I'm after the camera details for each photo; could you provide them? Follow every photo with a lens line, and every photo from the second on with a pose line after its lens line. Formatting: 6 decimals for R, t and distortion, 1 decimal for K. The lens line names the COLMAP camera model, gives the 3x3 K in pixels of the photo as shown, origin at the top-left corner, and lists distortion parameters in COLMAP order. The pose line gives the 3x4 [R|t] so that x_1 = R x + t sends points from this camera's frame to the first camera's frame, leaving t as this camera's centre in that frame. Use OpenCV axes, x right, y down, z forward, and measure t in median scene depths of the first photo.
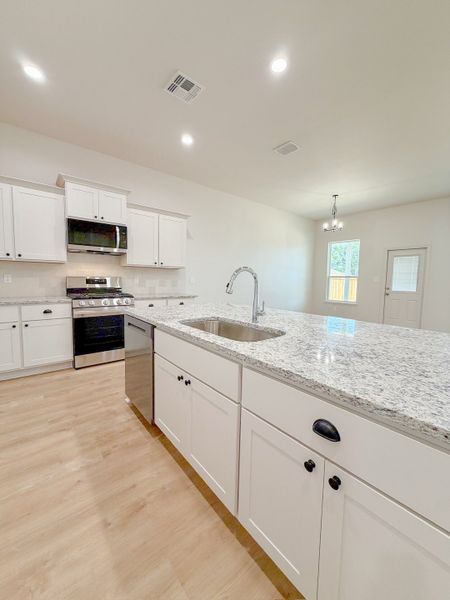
lens RADIAL K [[241.5, 0, 226.7], [0, 241.5, 299.1], [0, 0, 1]] dist [0.003704, -0.000203]
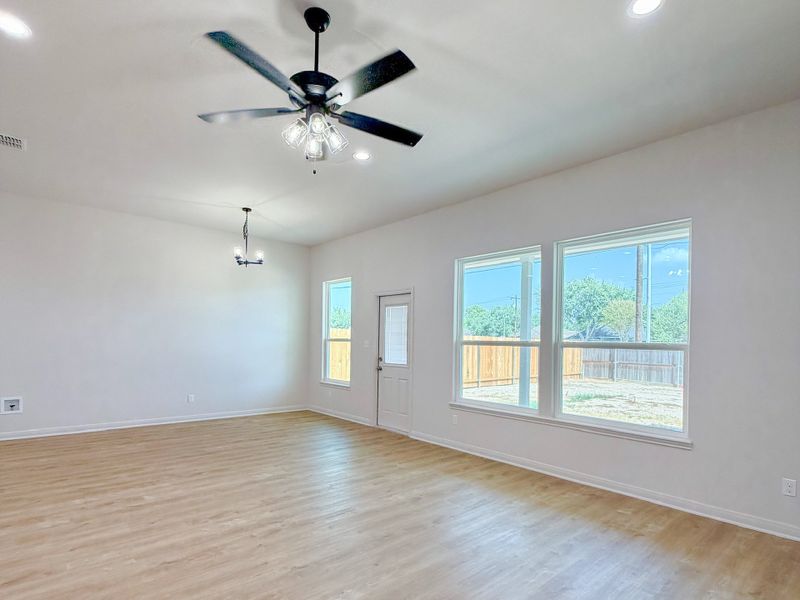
lens RADIAL K [[433.6, 0, 396.3], [0, 433.6, 294.8], [0, 0, 1]] dist [-0.008336, -0.000864]
pose [[0.999374, 0.004427, 0.035108, 1.223394], [0.002633, 0.980087, -0.198552, 0.022745], [-0.035288, 0.198520, 0.979461, -0.128930]]
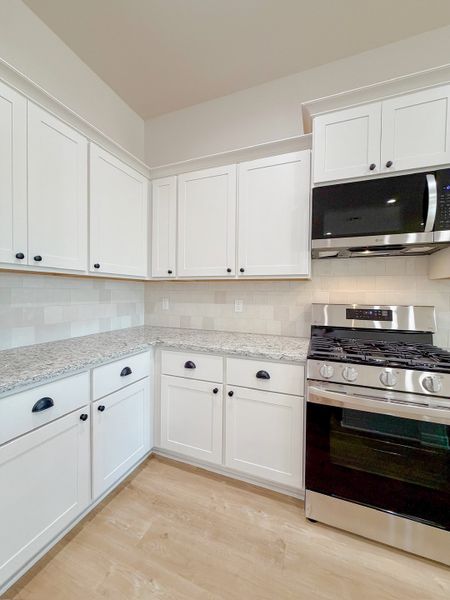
lens RADIAL K [[241.5, 0, 222.7], [0, 241.5, 297.6], [0, 0, 1]] dist [0.003704, -0.000203]
pose [[0.485056, 0.002685, -0.874479, -0.304186], [-0.078222, 0.996120, -0.040330, -0.073562], [0.870978, 0.087966, 0.483383, 0.599064]]
